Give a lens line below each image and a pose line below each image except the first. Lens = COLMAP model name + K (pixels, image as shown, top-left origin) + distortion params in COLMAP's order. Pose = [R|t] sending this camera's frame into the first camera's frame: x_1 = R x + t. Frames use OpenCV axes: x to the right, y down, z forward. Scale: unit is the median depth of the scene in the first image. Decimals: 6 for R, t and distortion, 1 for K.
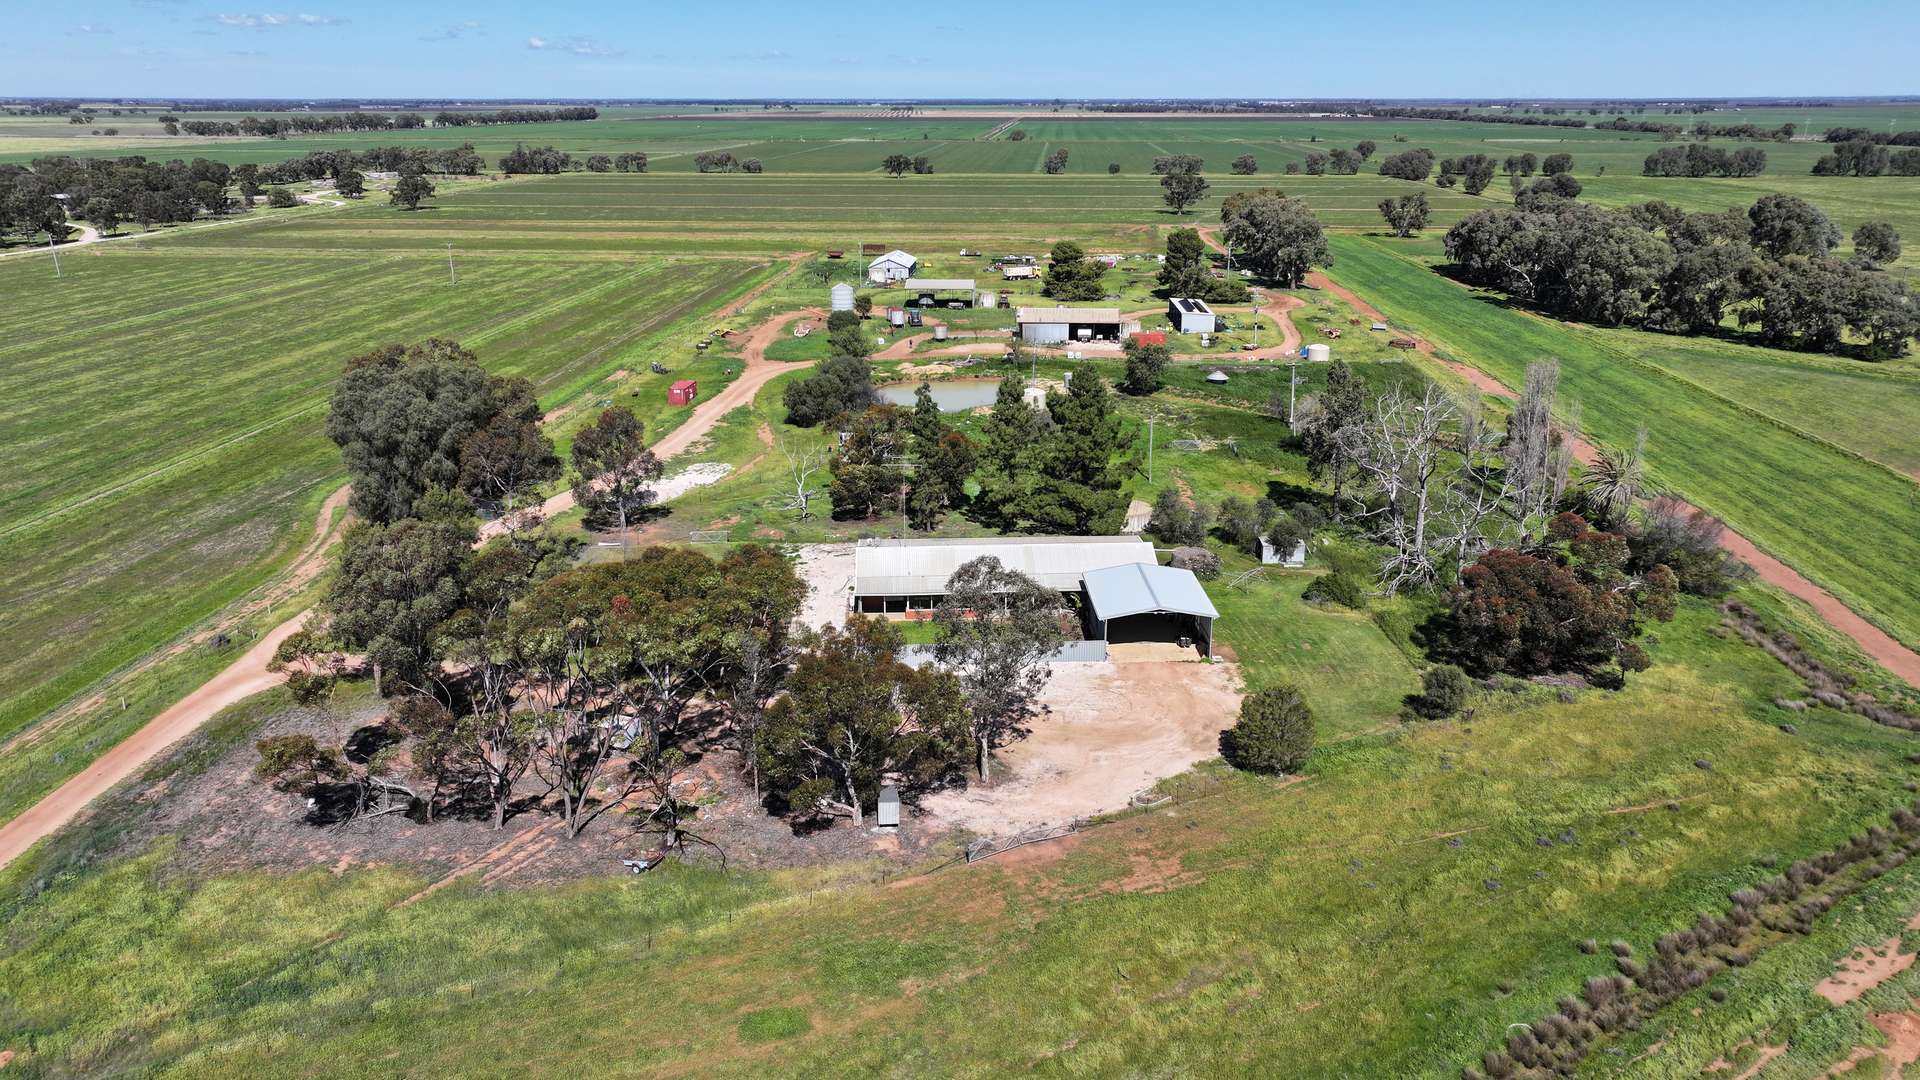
lens RADIAL K [[1341.5, 0, 1009.4], [0, 1341.5, 543.2], [0, 0, 1]] dist [0.002813, 0.005267]
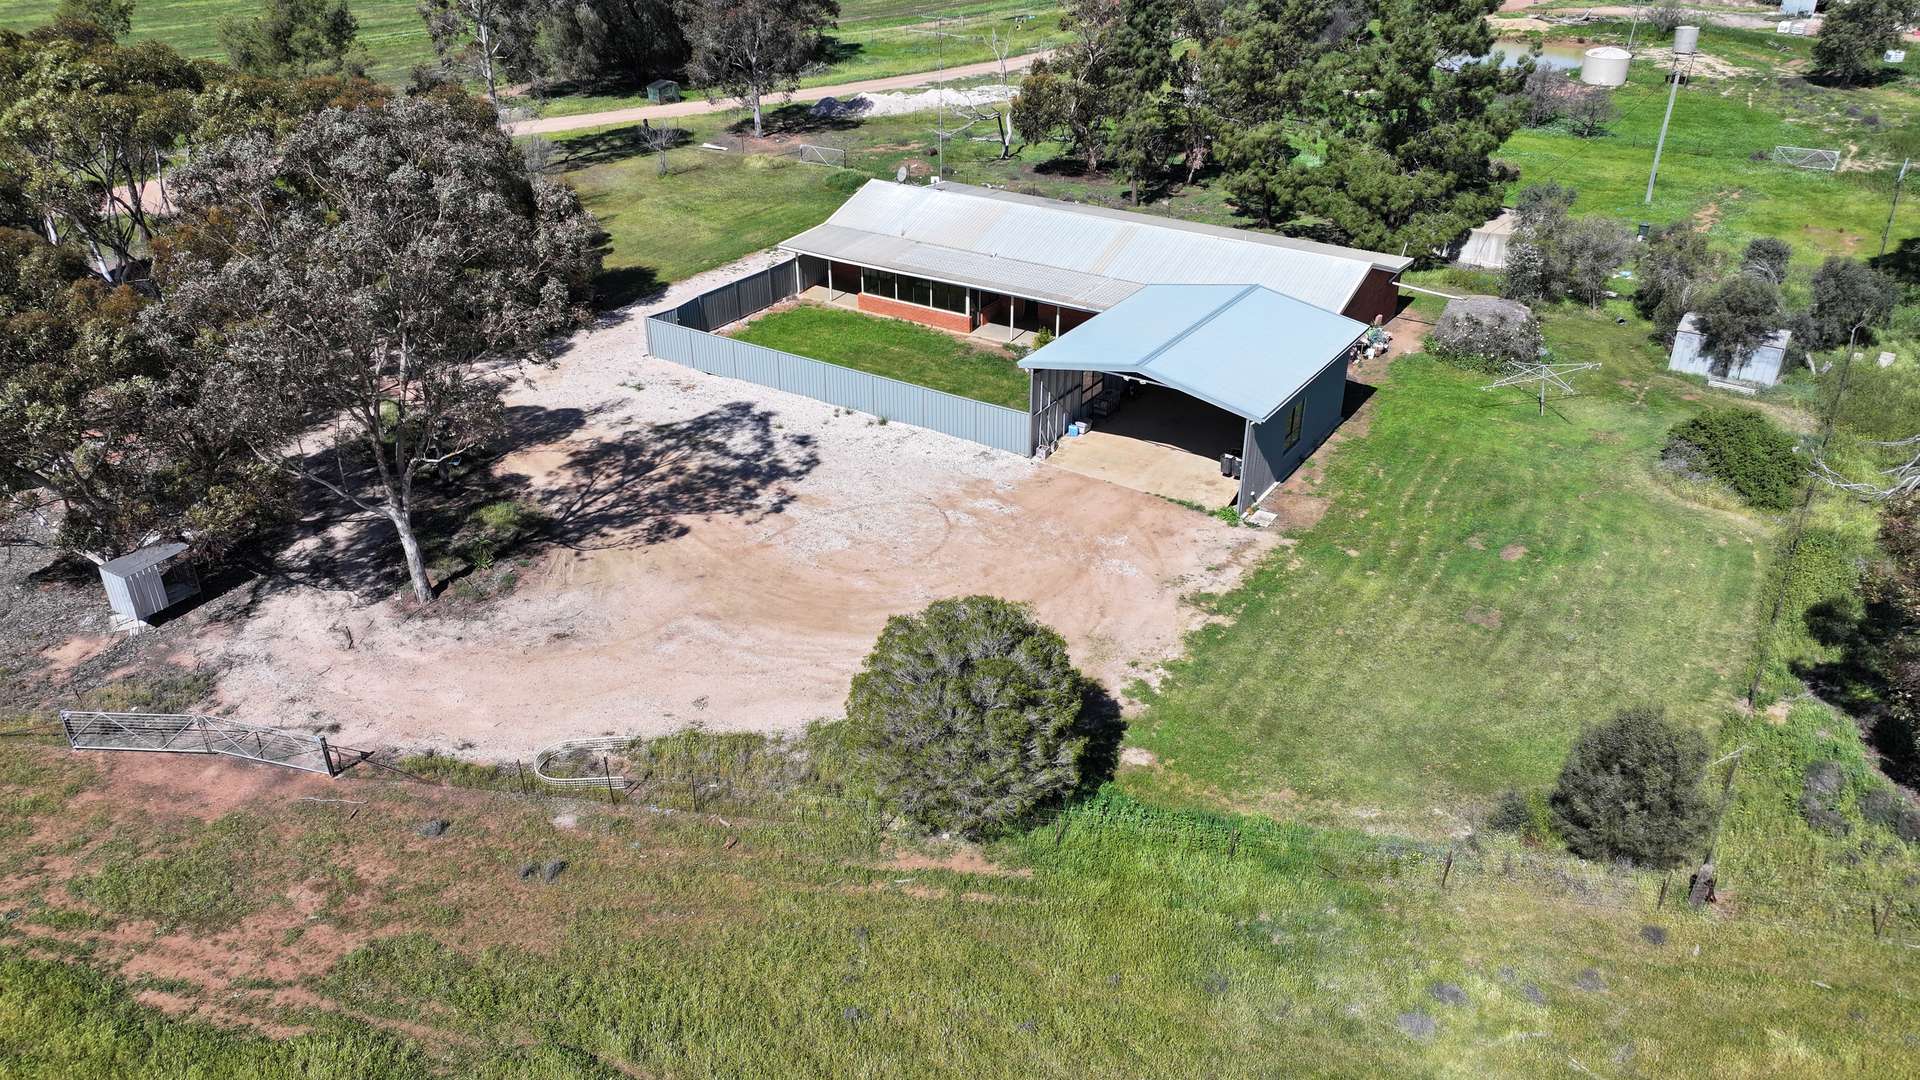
lens RADIAL K [[1341.5, 0, 1009.4], [0, 1341.5, 543.2], [0, 0, 1]] dist [0.002813, 0.005267]
pose [[0.800159, 0.283783, -0.528405, 0.332410], [-0.183018, 0.954493, 0.235474, 0.006662], [0.571183, -0.091709, 0.815684, 0.616723]]
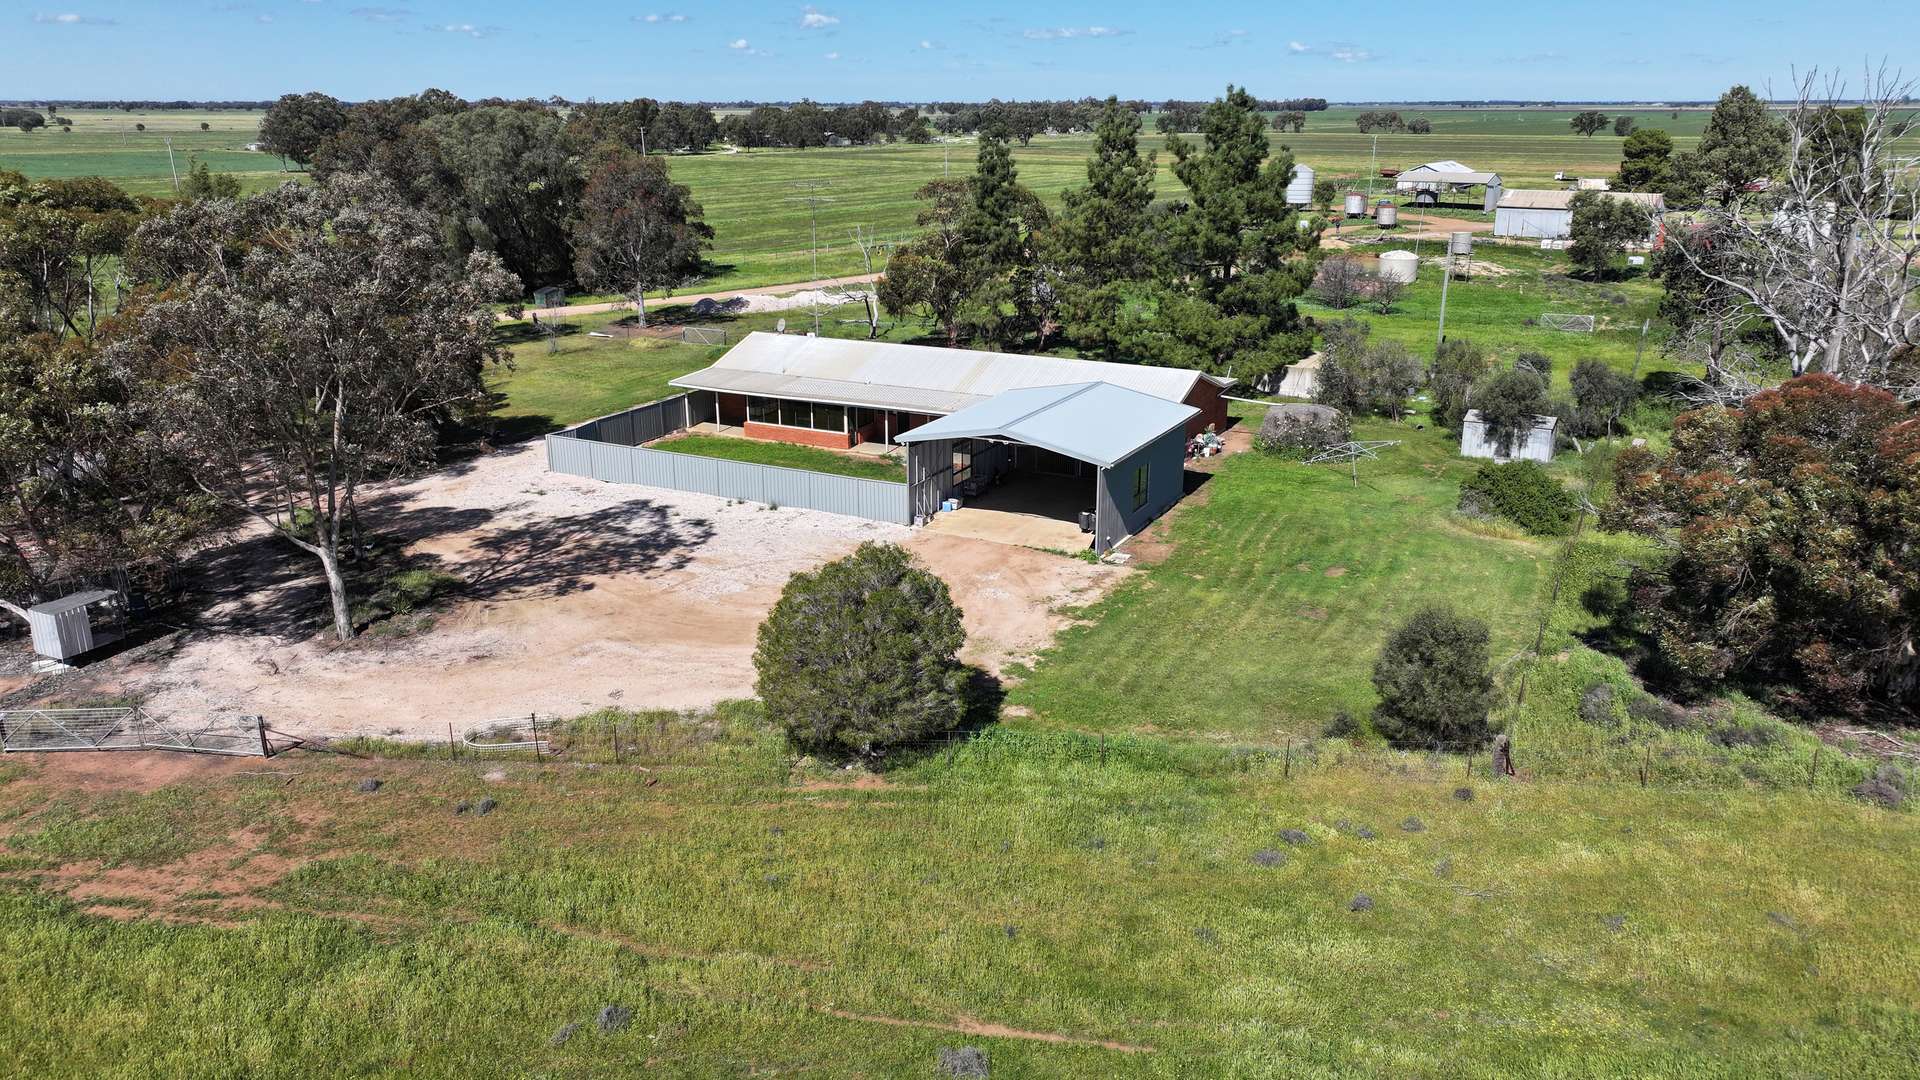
lens RADIAL K [[1341.5, 0, 1009.4], [0, 1341.5, 543.2], [0, 0, 1]] dist [0.002813, 0.005267]
pose [[0.858620, 0.147015, -0.491078, 0.372541], [-0.151522, 0.987972, 0.030843, 0.073957], [0.489706, 0.047927, 0.870569, 0.572153]]
